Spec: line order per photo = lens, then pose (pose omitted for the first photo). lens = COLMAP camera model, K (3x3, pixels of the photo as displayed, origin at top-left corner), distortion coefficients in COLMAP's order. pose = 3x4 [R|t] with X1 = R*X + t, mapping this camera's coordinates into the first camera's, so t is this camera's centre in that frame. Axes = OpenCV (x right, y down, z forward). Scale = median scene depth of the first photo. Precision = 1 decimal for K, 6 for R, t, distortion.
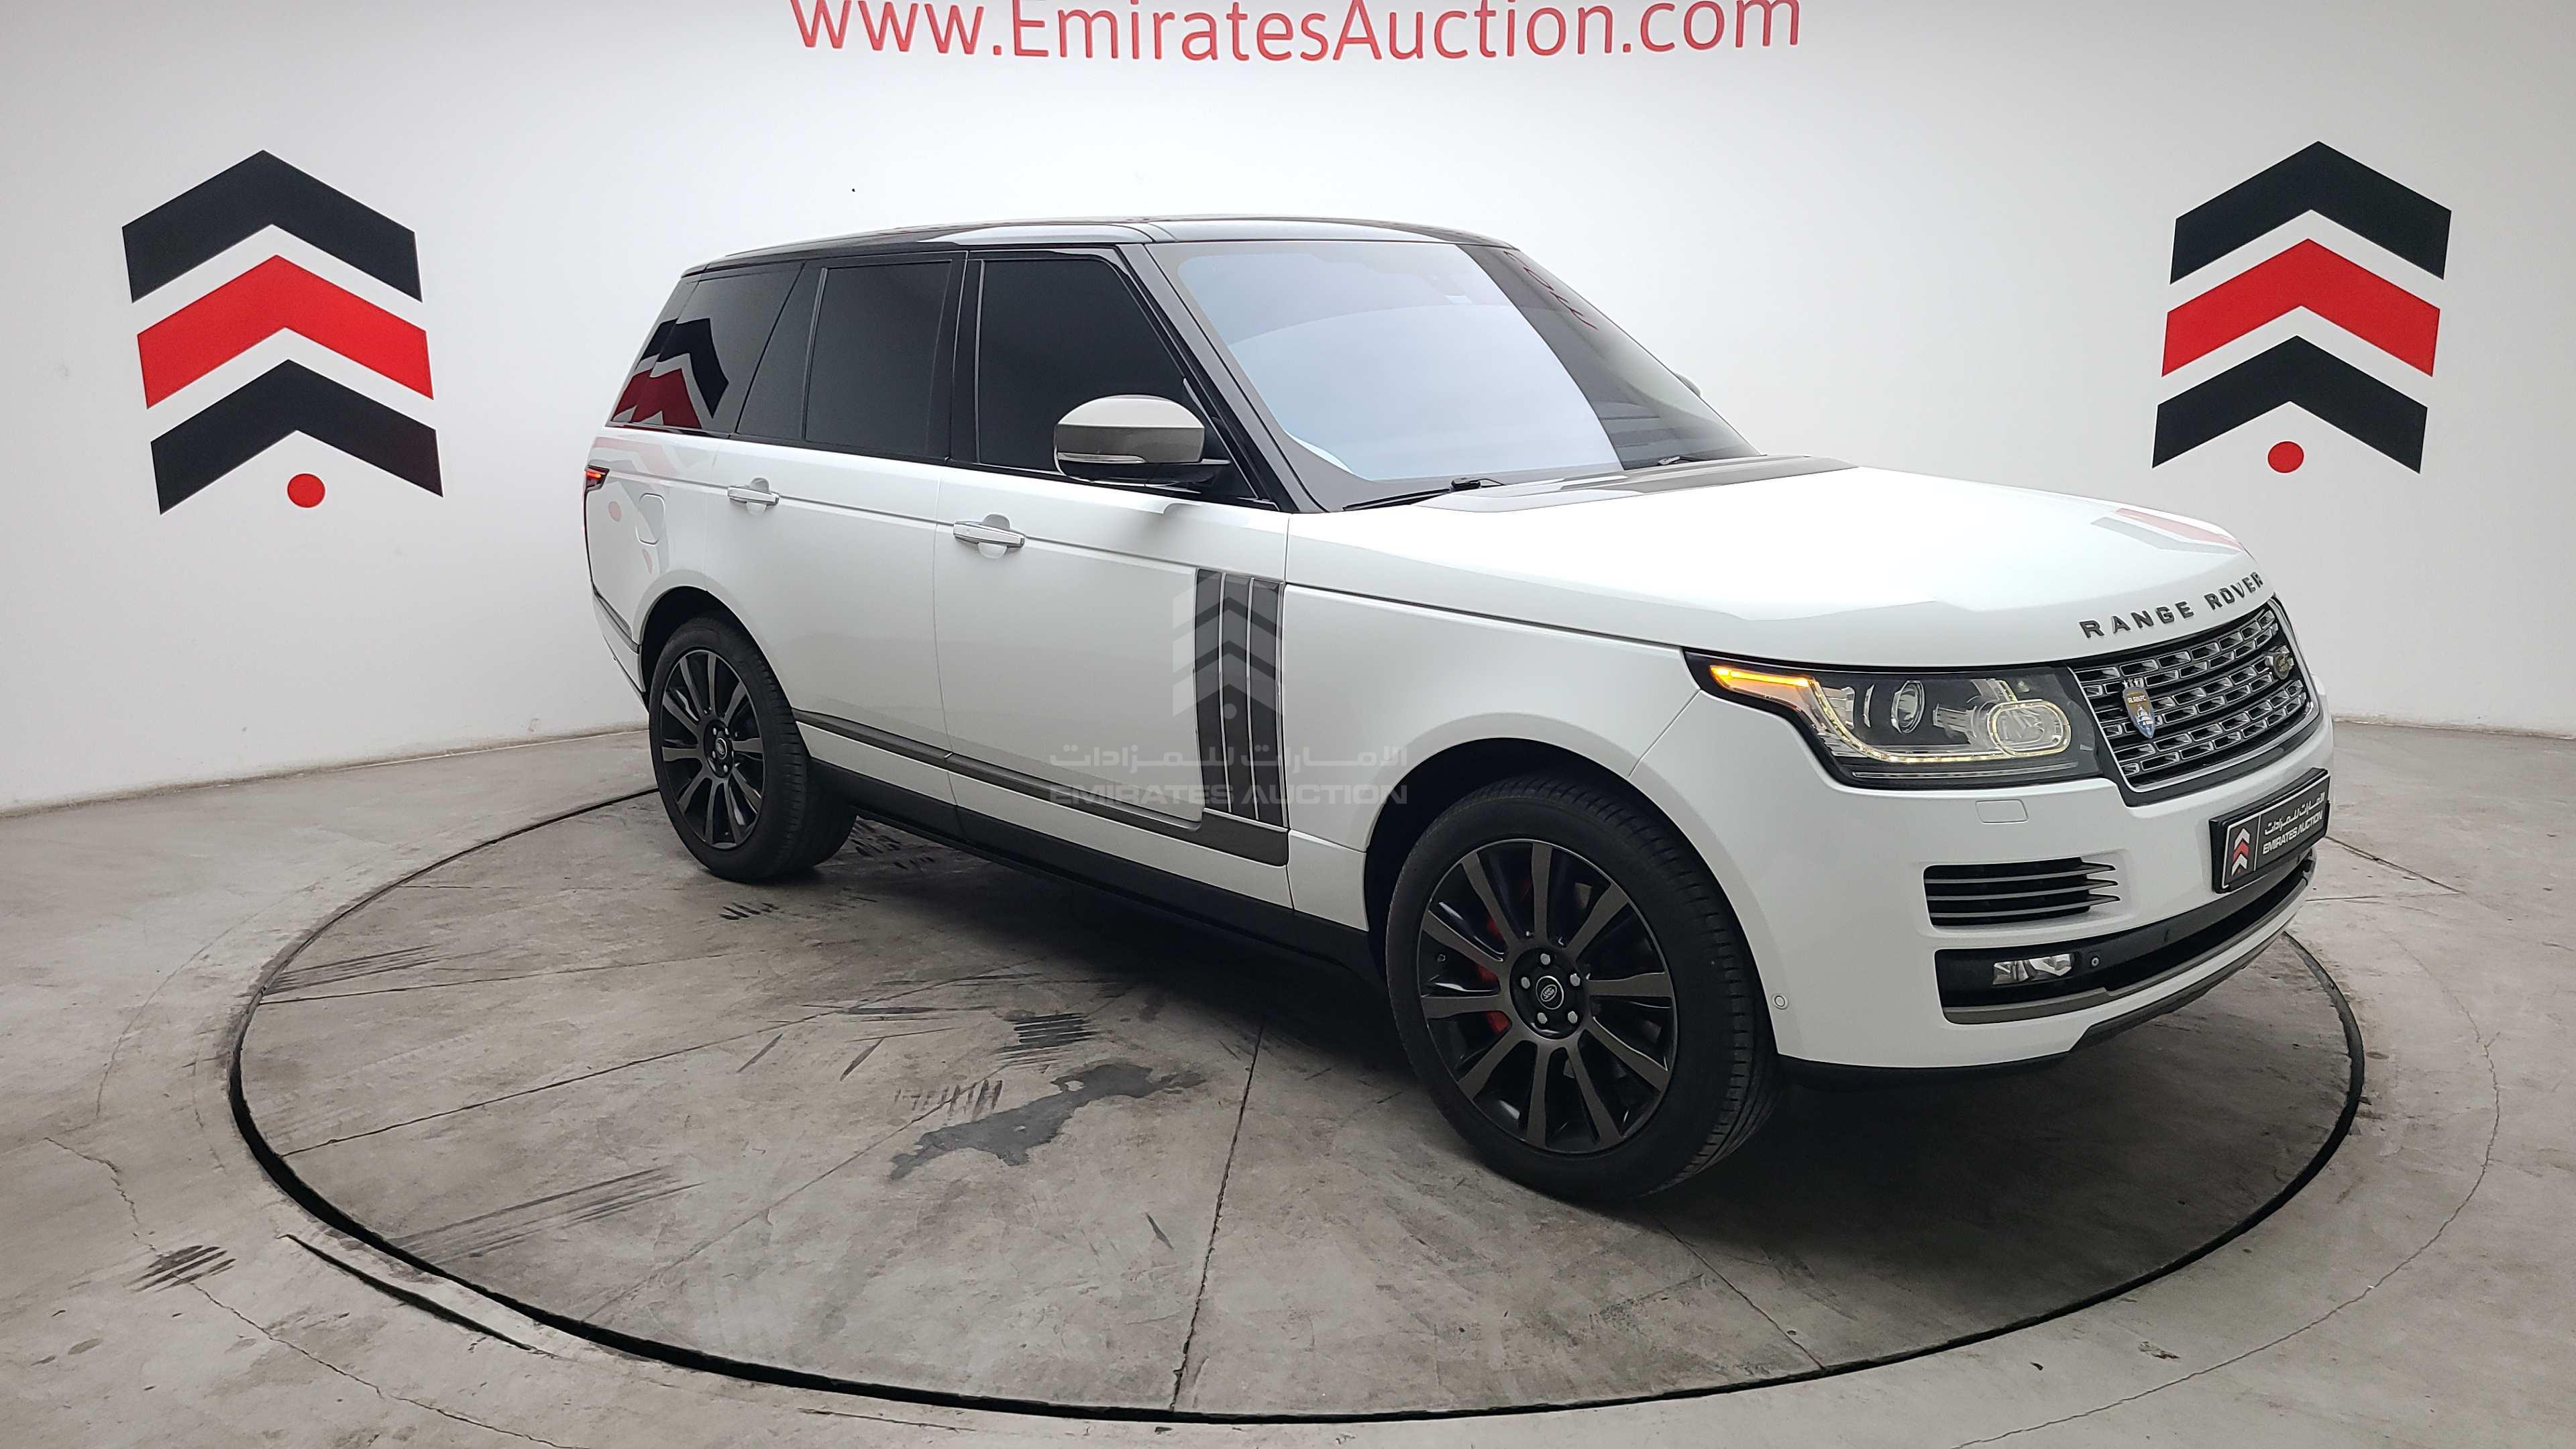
lens RADIAL K [[1918.9, 0, 1266.5], [0, 1918.9, 721.5], [0, 0, 1]] dist [0.055089, -0.036462]
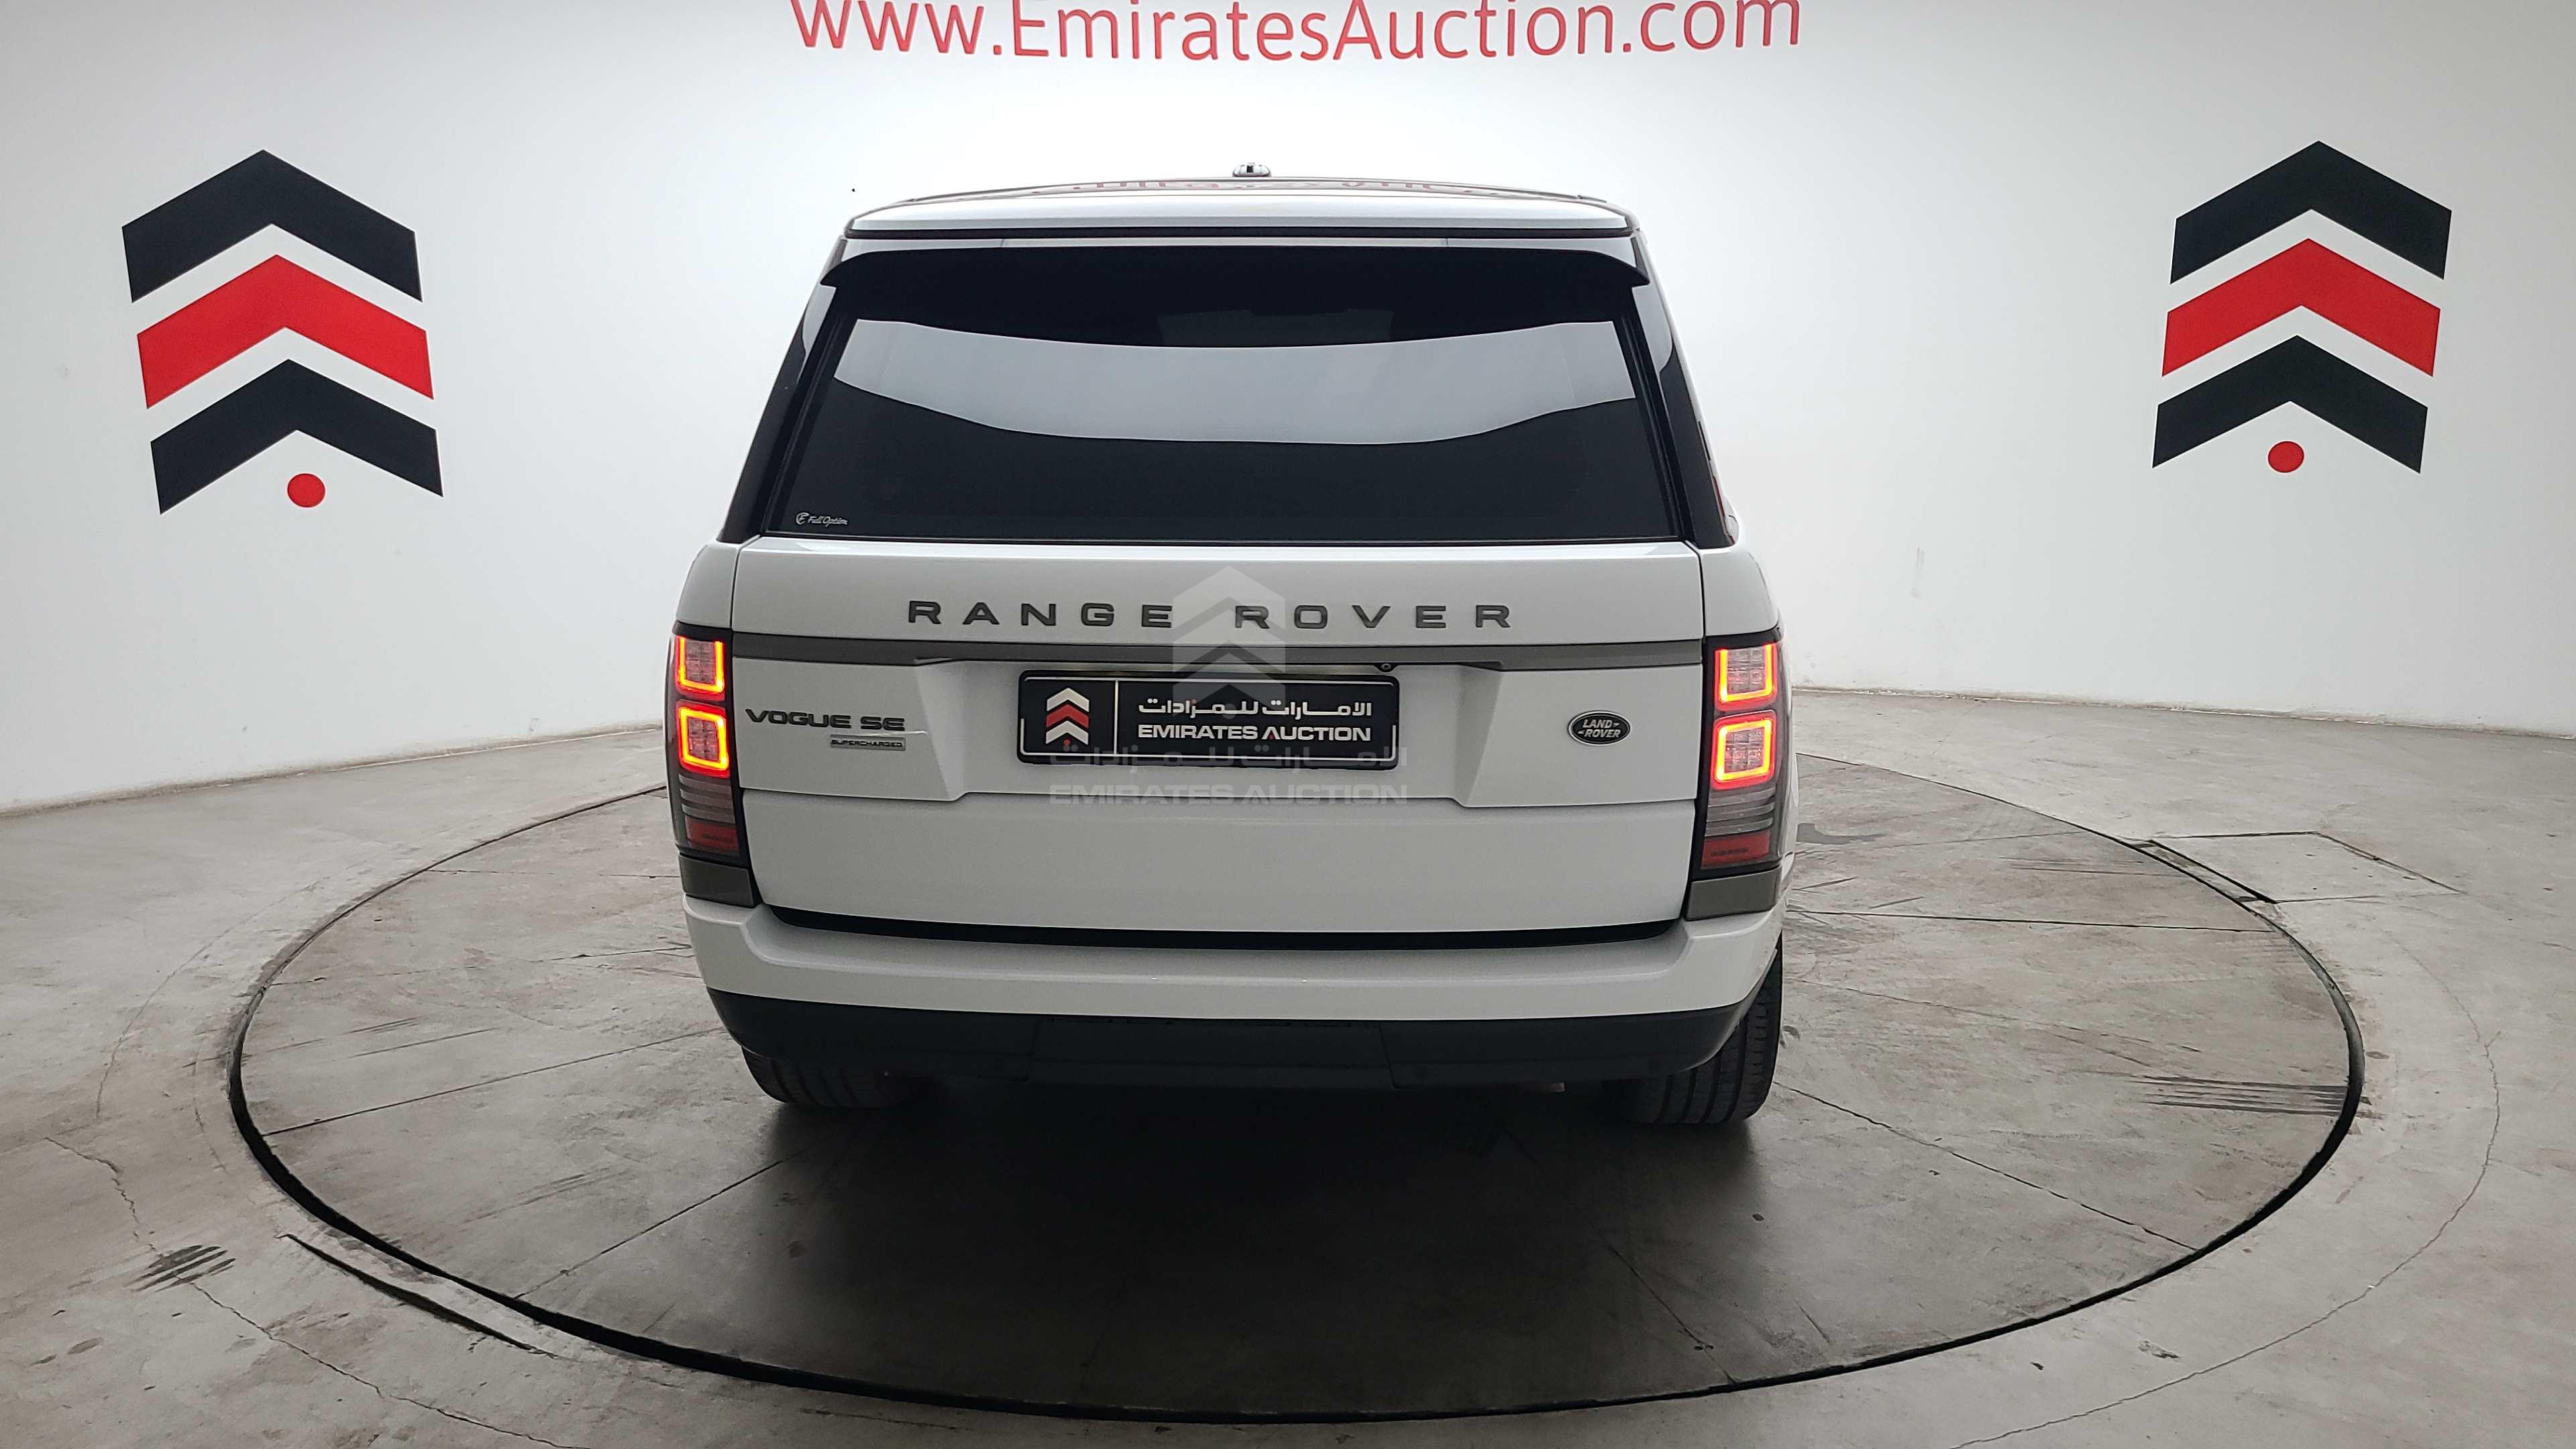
lens RADIAL K [[1918.9, 0, 1281.6], [0, 1918.9, 729.7], [0, 0, 1]] dist [0.055089, -0.036462]
pose [[-0.669418, -0.152141, 0.727140, -1.058173], [0.152088, 0.930006, 0.334602, -0.489521], [-0.727151, 0.334578, -0.599424, 2.384226]]
